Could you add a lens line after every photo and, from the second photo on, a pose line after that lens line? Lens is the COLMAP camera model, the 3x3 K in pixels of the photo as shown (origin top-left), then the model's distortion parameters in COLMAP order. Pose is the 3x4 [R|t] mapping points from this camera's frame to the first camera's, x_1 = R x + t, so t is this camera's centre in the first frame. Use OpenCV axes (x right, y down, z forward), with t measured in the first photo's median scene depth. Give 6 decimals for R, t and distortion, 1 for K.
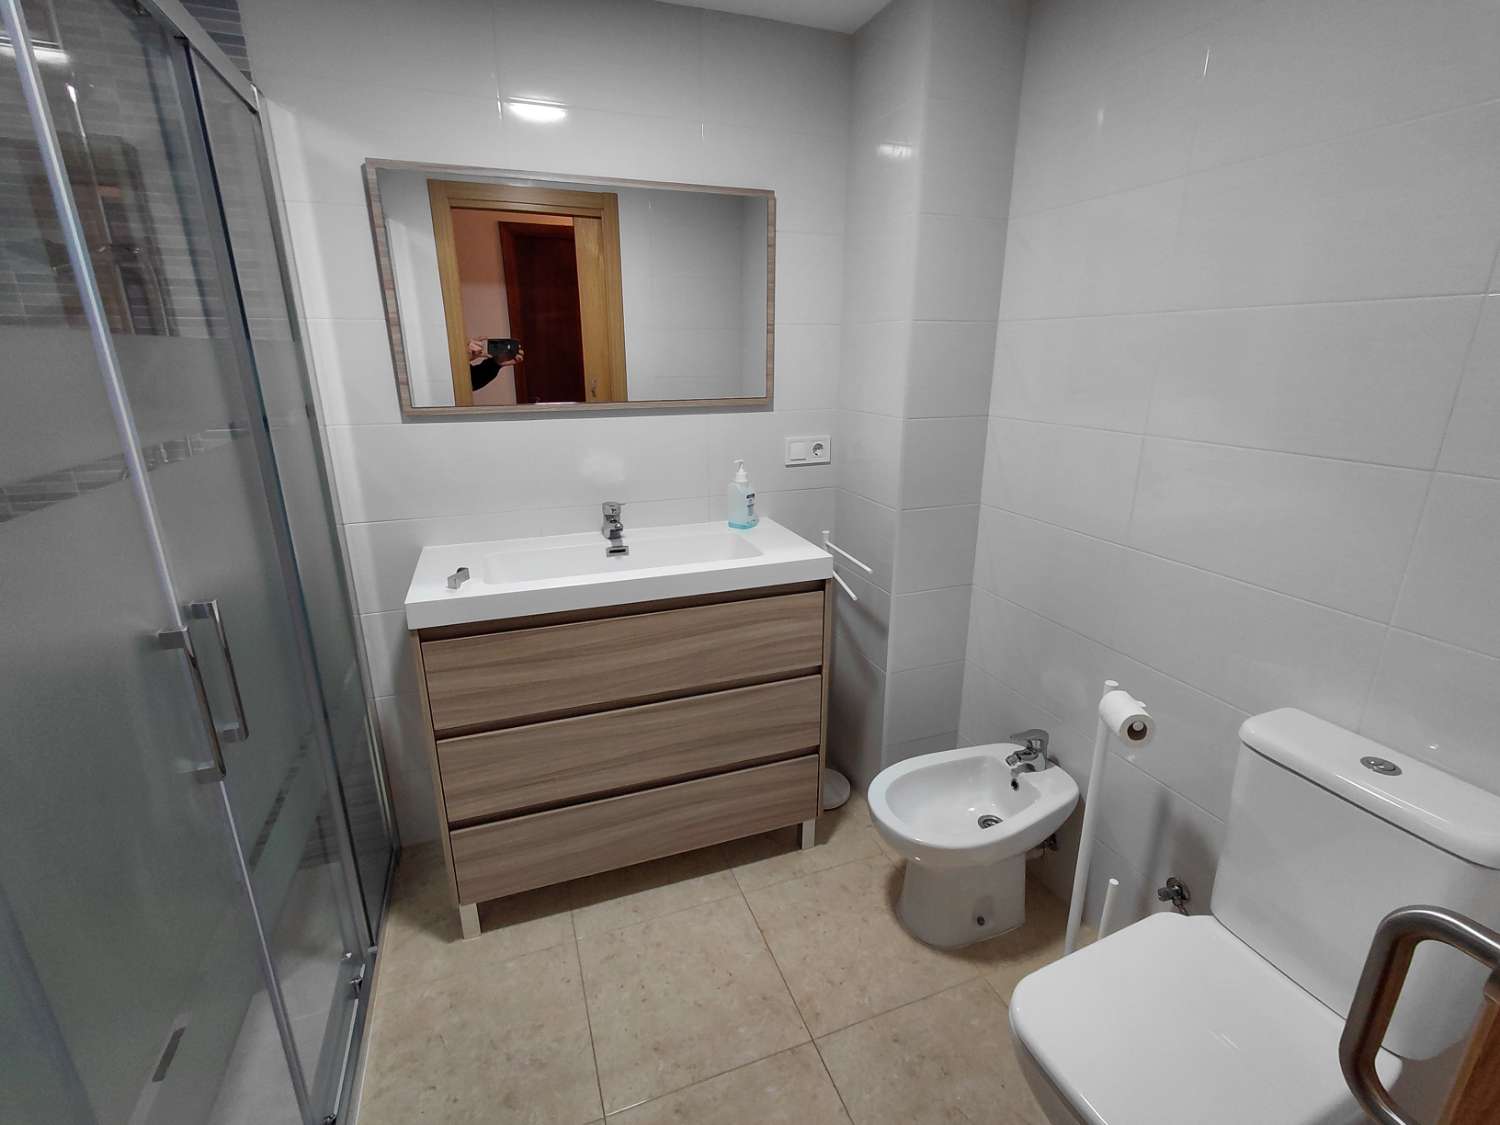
lens RADIAL K [[684.4, 0, 749.1], [0, 684.4, 561.7], [0, 0, 1]] dist [-0.001380, 0.001581]
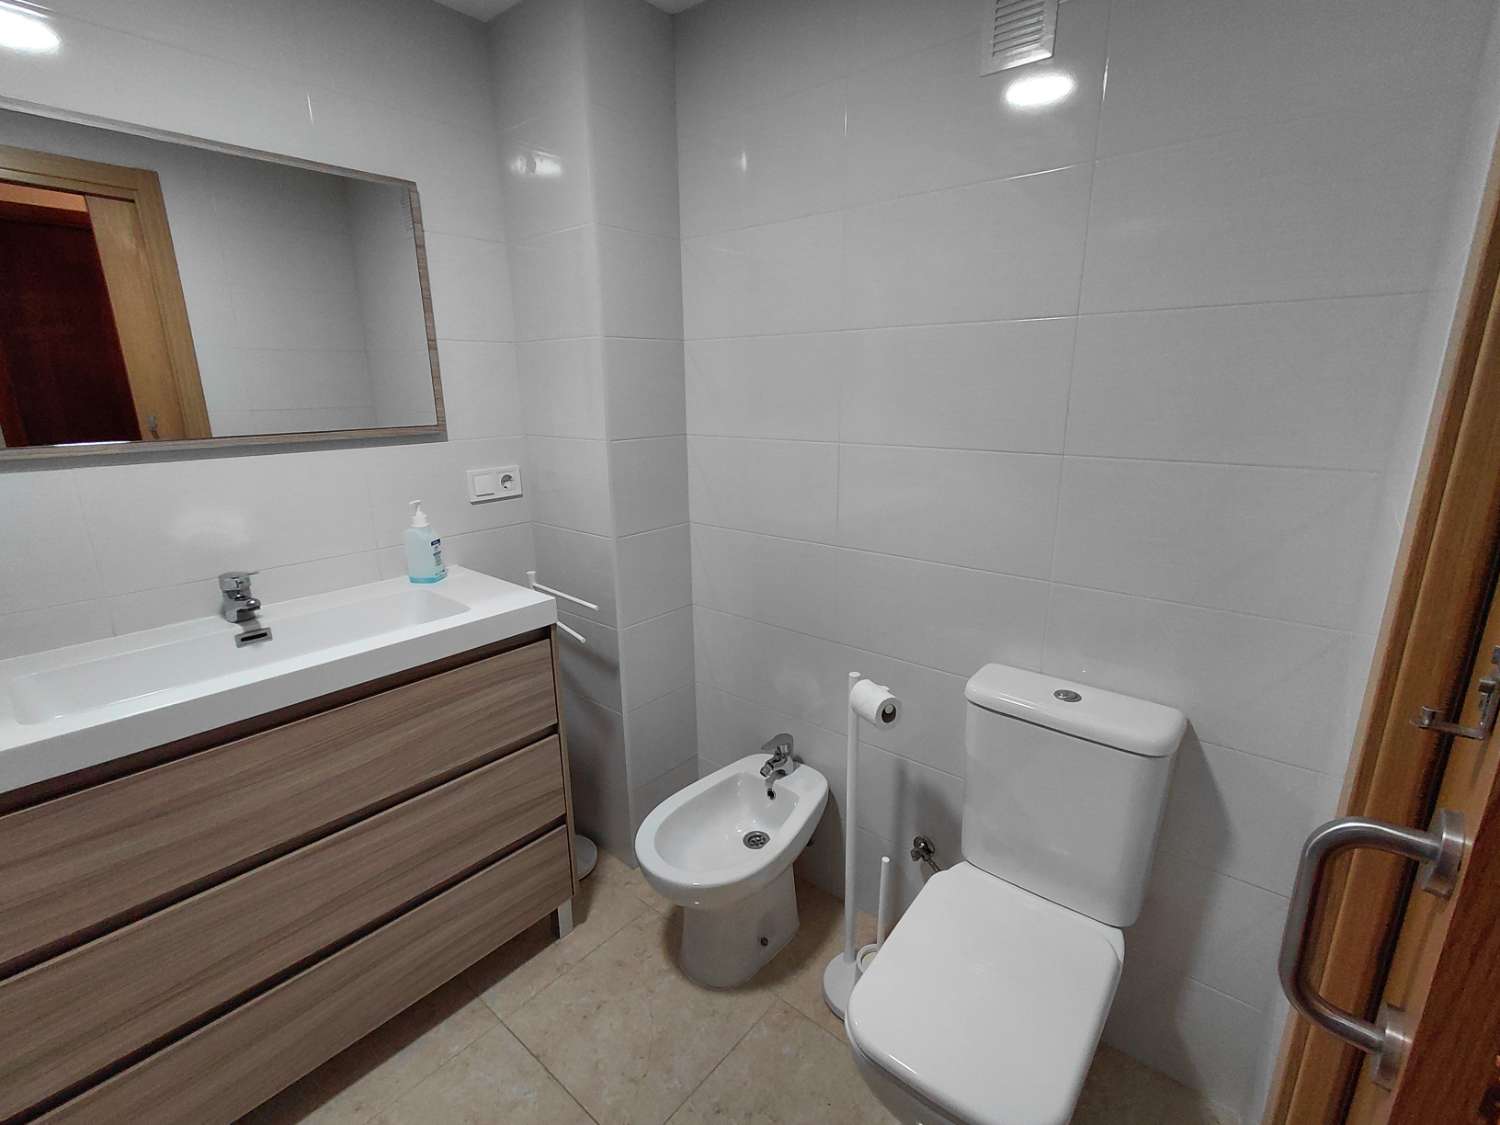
lens RADIAL K [[684.4, 0, 751.5], [0, 684.4, 562.7], [0, 0, 1]] dist [-0.001380, 0.001581]
pose [[0.870629, -0.132098, 0.473873, -0.066310], [0.152579, 0.988279, -0.004831, -0.009604], [-0.467681, 0.076509, 0.880580, 0.096567]]
